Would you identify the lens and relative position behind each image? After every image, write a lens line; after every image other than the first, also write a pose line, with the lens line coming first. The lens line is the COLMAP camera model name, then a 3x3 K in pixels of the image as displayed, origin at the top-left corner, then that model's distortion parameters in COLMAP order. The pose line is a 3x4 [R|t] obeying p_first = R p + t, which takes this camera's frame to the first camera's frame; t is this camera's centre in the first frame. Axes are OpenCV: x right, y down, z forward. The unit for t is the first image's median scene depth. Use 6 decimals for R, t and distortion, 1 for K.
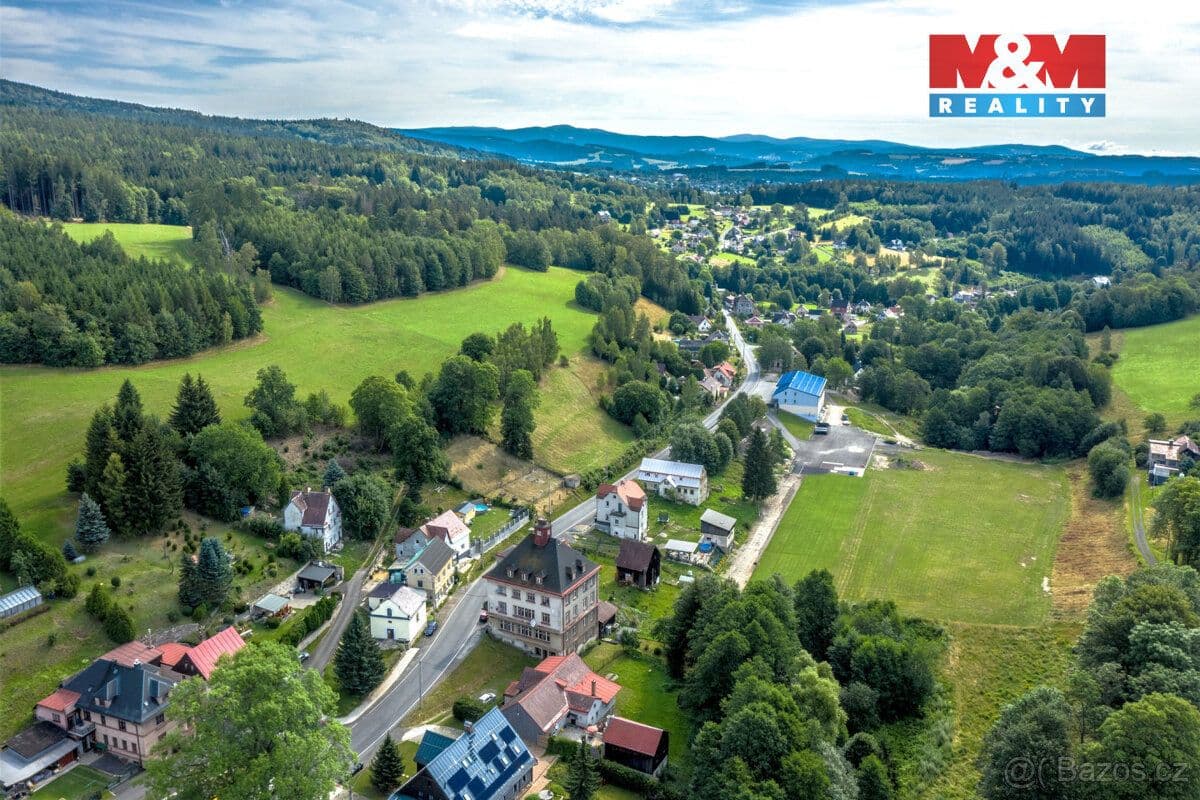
lens RADIAL K [[975.8, 0, 600.0], [0, 975.8, 400.0], [0, 0, 1]] dist [0.006823, -0.000014]
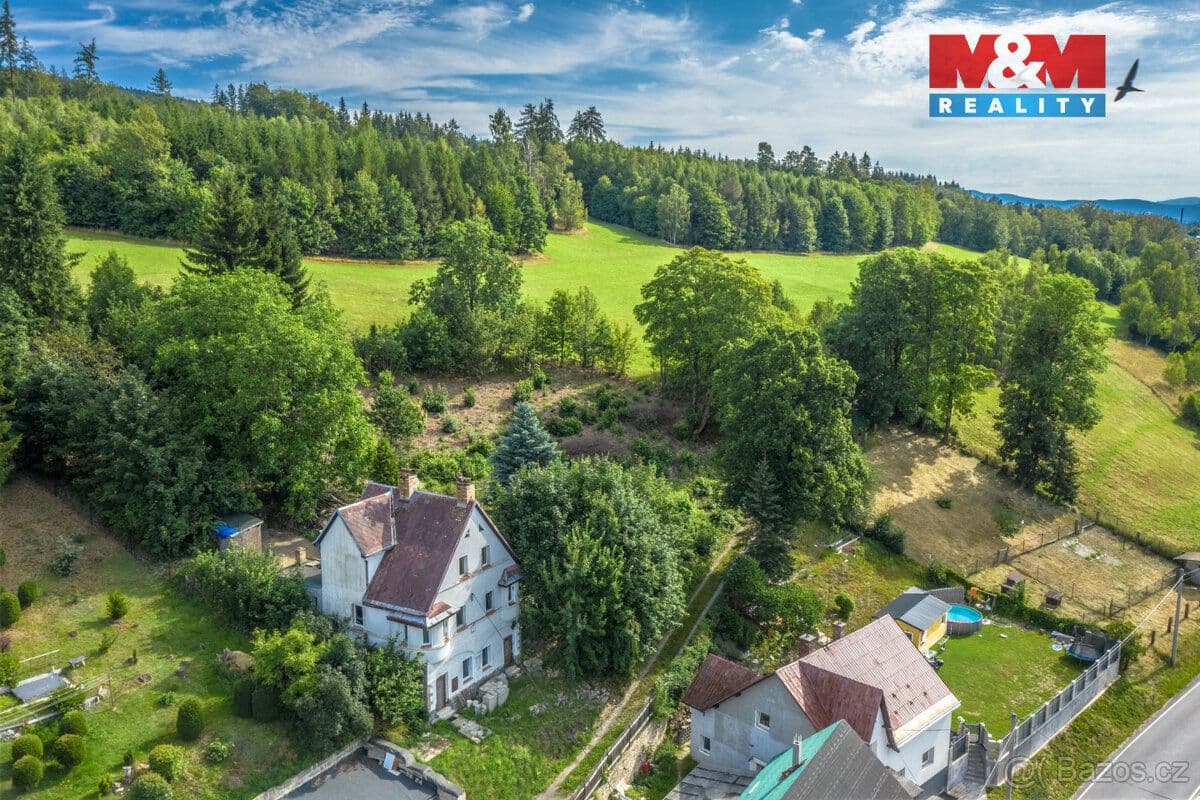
lens RADIAL K [[967.9, 0, 600.0], [0, 967.9, 400.0], [0, 0, 1]] dist [-0.009979, -0.003432]
pose [[0.924534, 0.063484, -0.375774, -0.115426], [-0.090333, 0.994433, -0.054249, 0.064907], [0.370238, 0.084099, 0.925122, 0.626179]]
